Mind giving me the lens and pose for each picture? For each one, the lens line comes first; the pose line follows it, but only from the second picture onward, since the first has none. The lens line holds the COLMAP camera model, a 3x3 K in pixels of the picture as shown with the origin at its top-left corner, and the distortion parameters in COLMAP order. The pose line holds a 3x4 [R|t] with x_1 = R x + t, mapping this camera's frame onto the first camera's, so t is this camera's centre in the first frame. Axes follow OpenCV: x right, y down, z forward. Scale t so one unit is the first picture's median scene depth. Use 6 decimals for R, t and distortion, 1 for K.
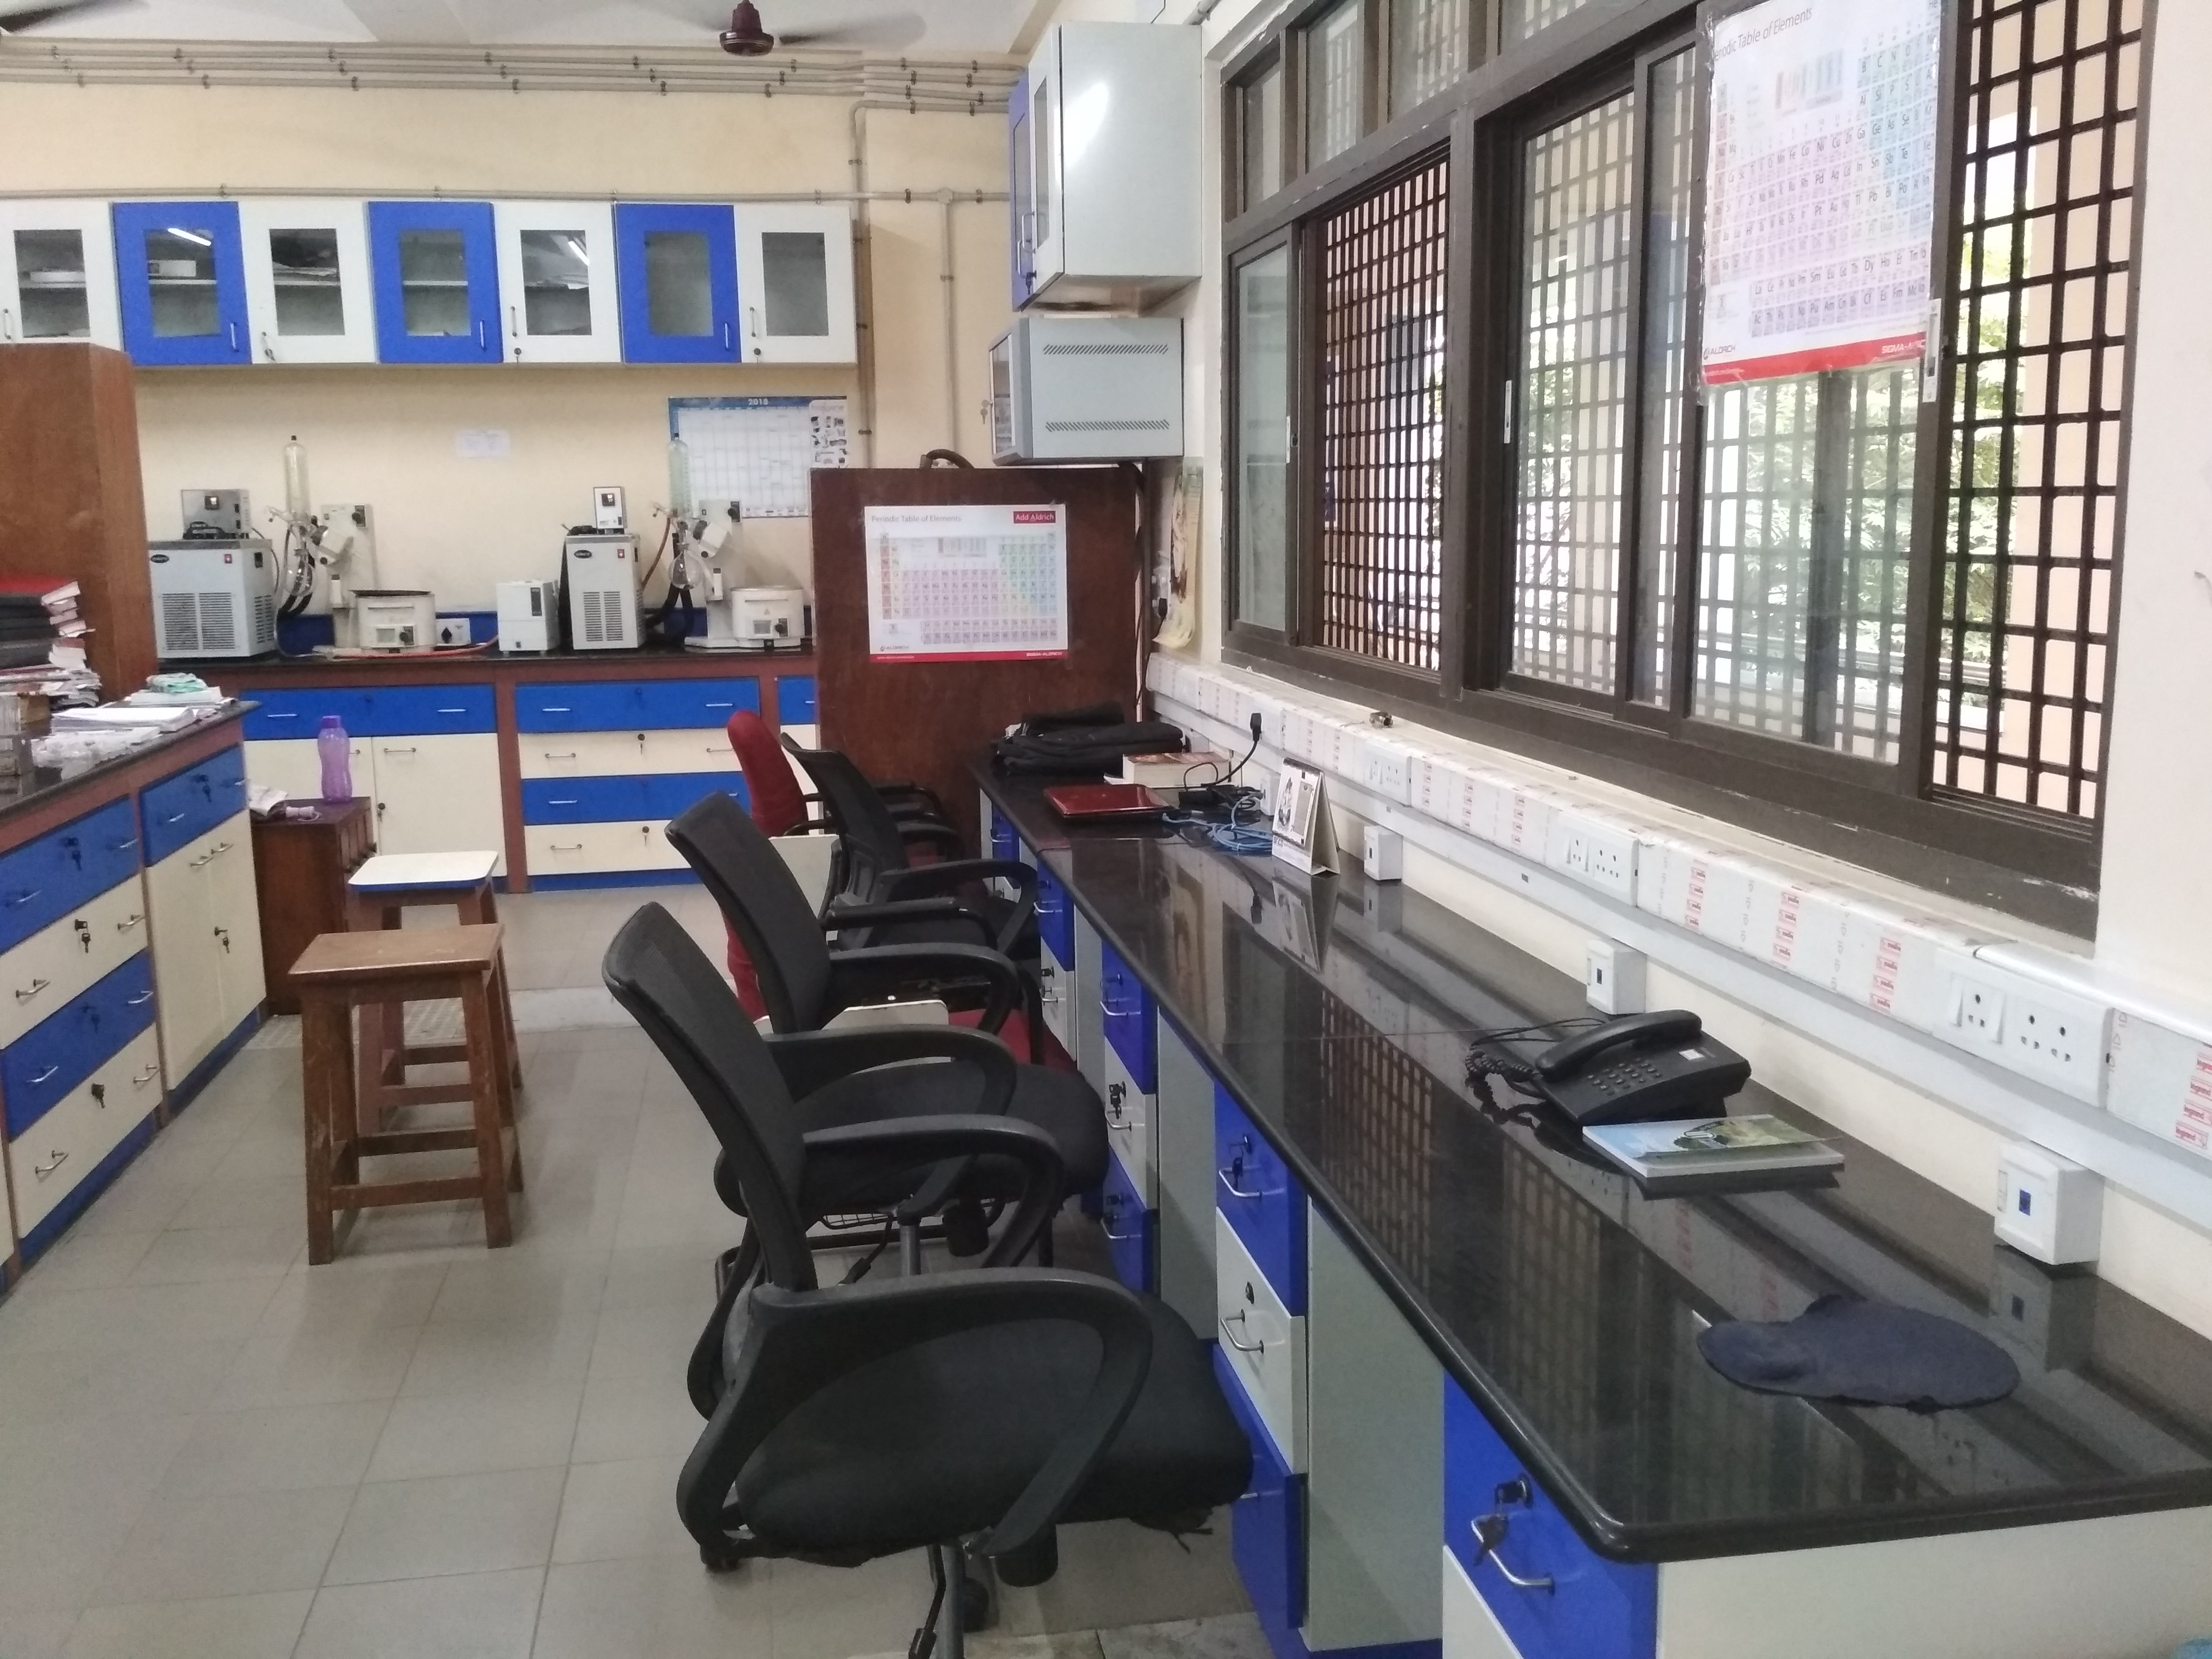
lens RADIAL K [[2023.0, 0, 1106.0], [0, 2023.0, 829.5], [0, 0, 1]] dist [-0.001193, -0.138065]
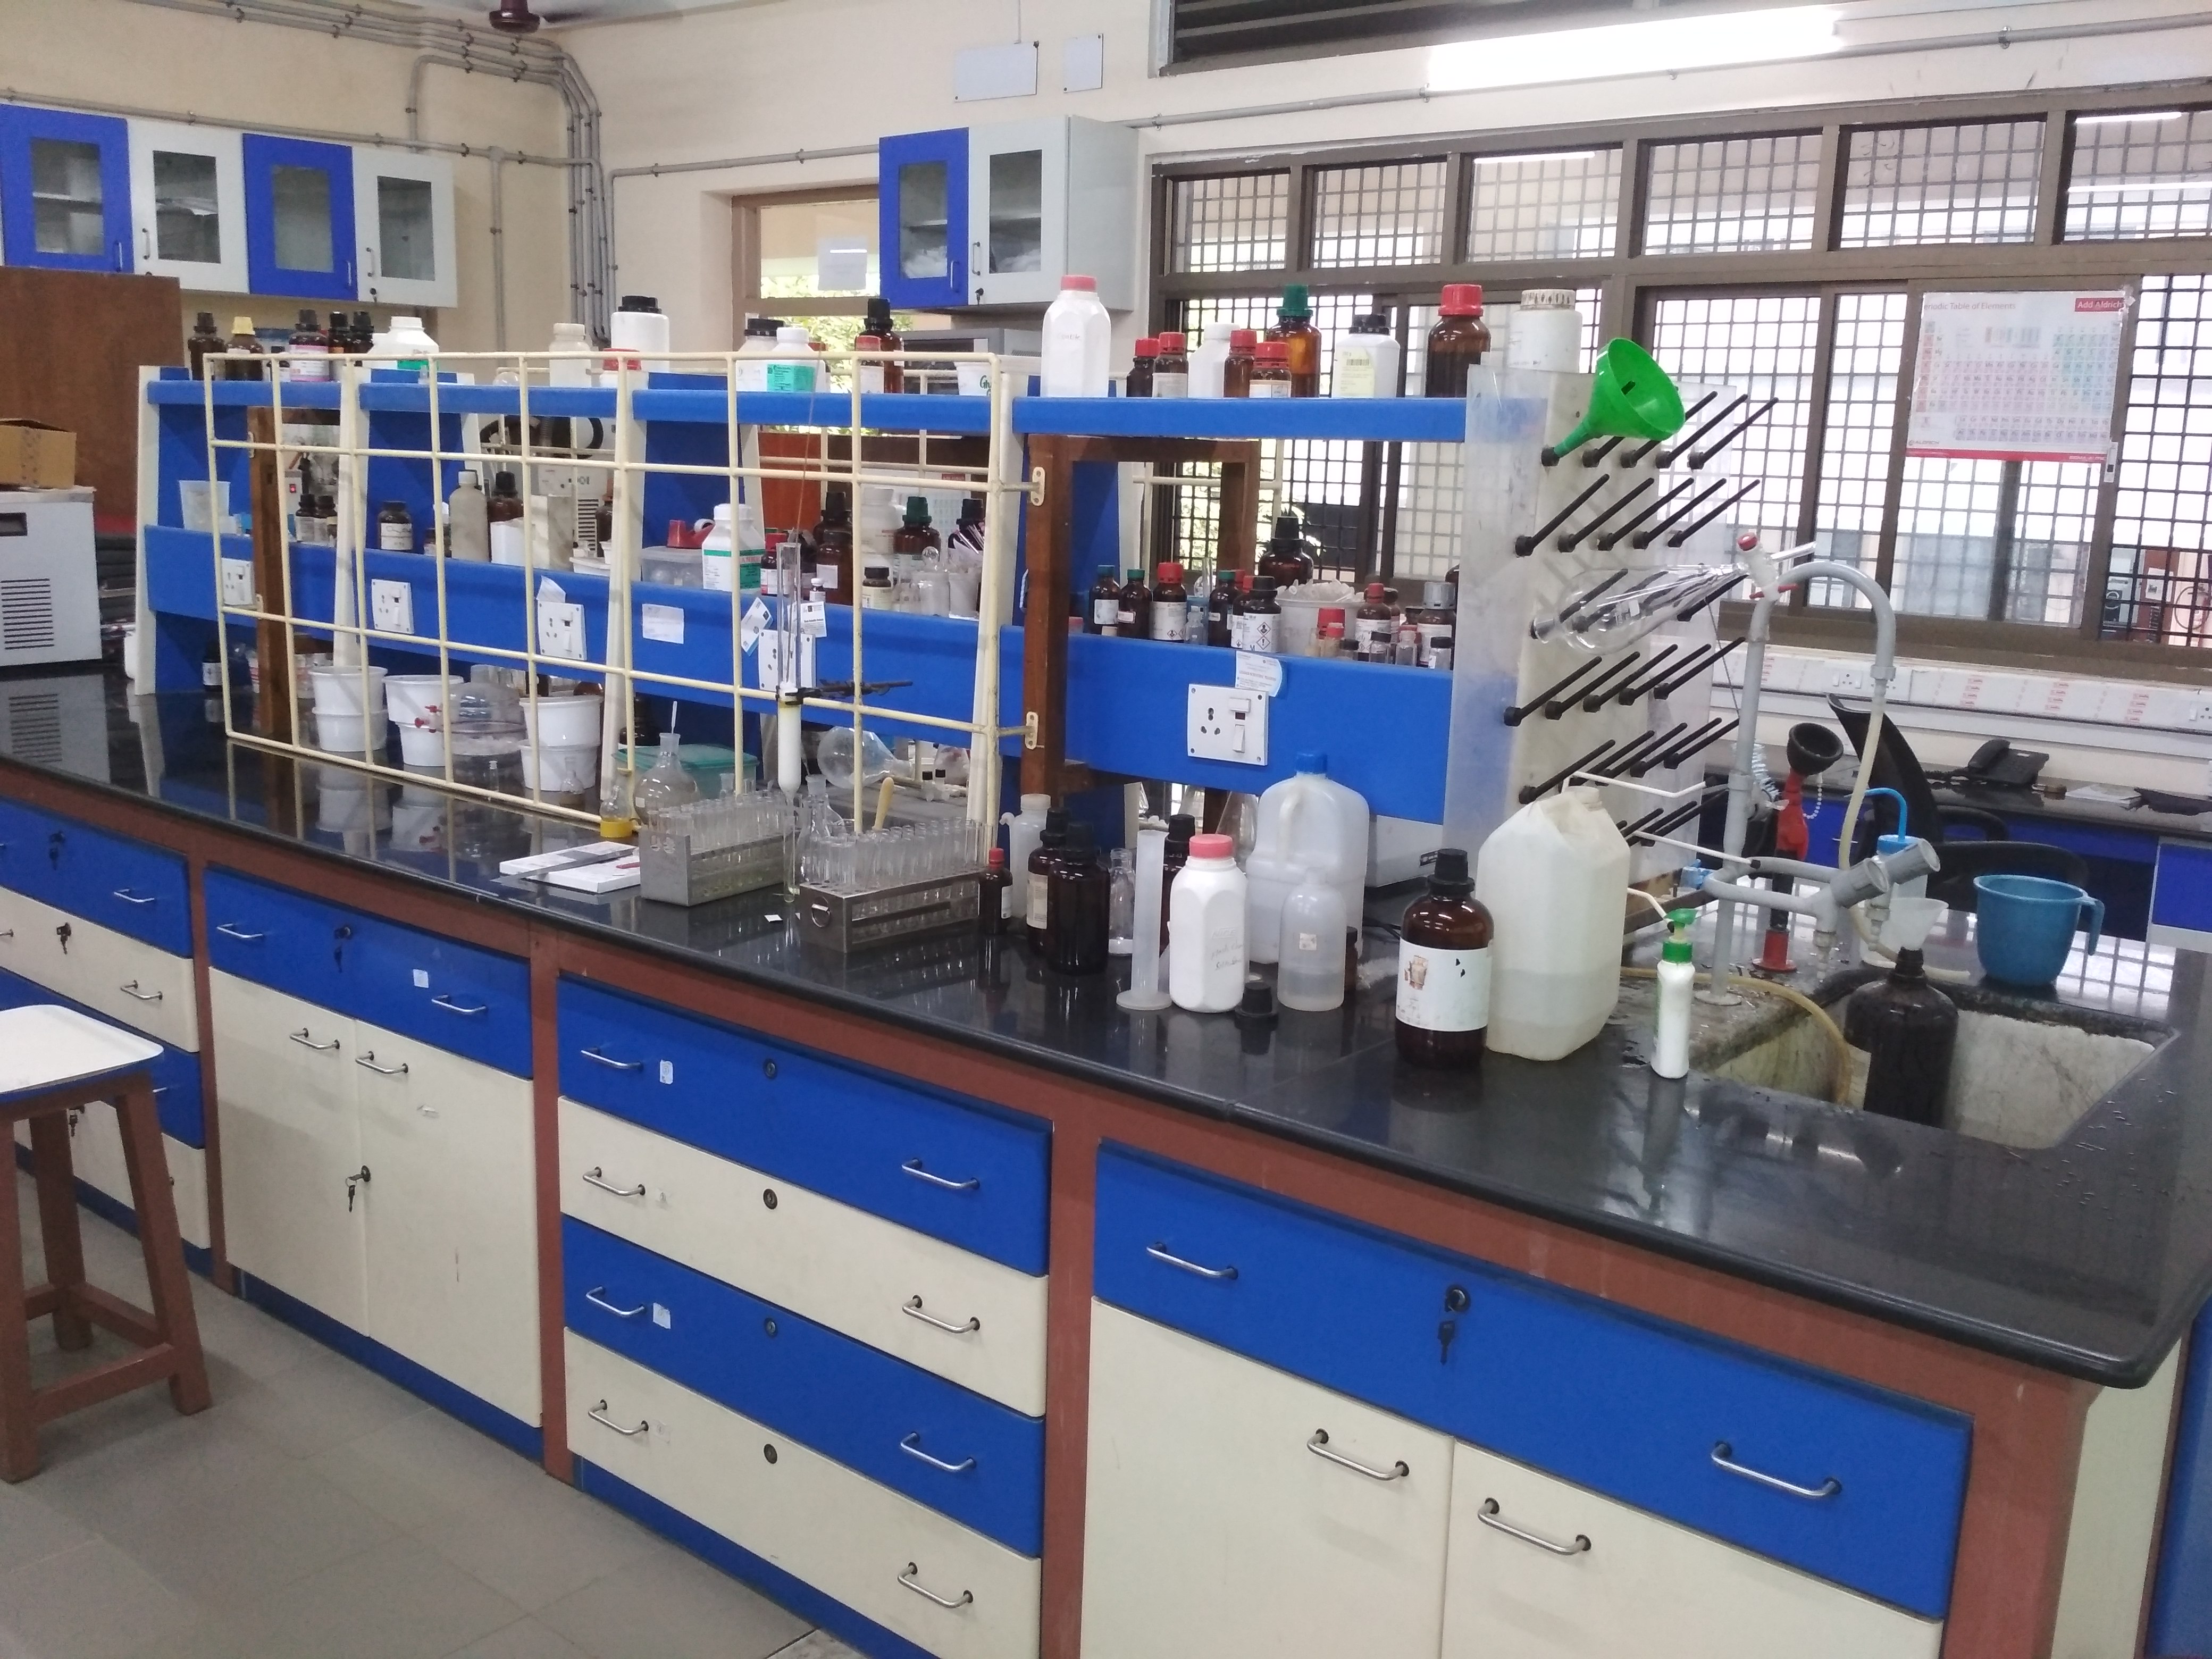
lens RADIAL K [[2023.0, 0, 1106.0], [0, 2023.0, 829.5], [0, 0, 1]] dist [-0.001193, -0.138065]
pose [[0.764738, -0.085283, 0.638672, -0.566540], [0.059977, 0.996320, 0.061224, -0.002678], [-0.641544, -0.008515, 0.767039, -0.029934]]
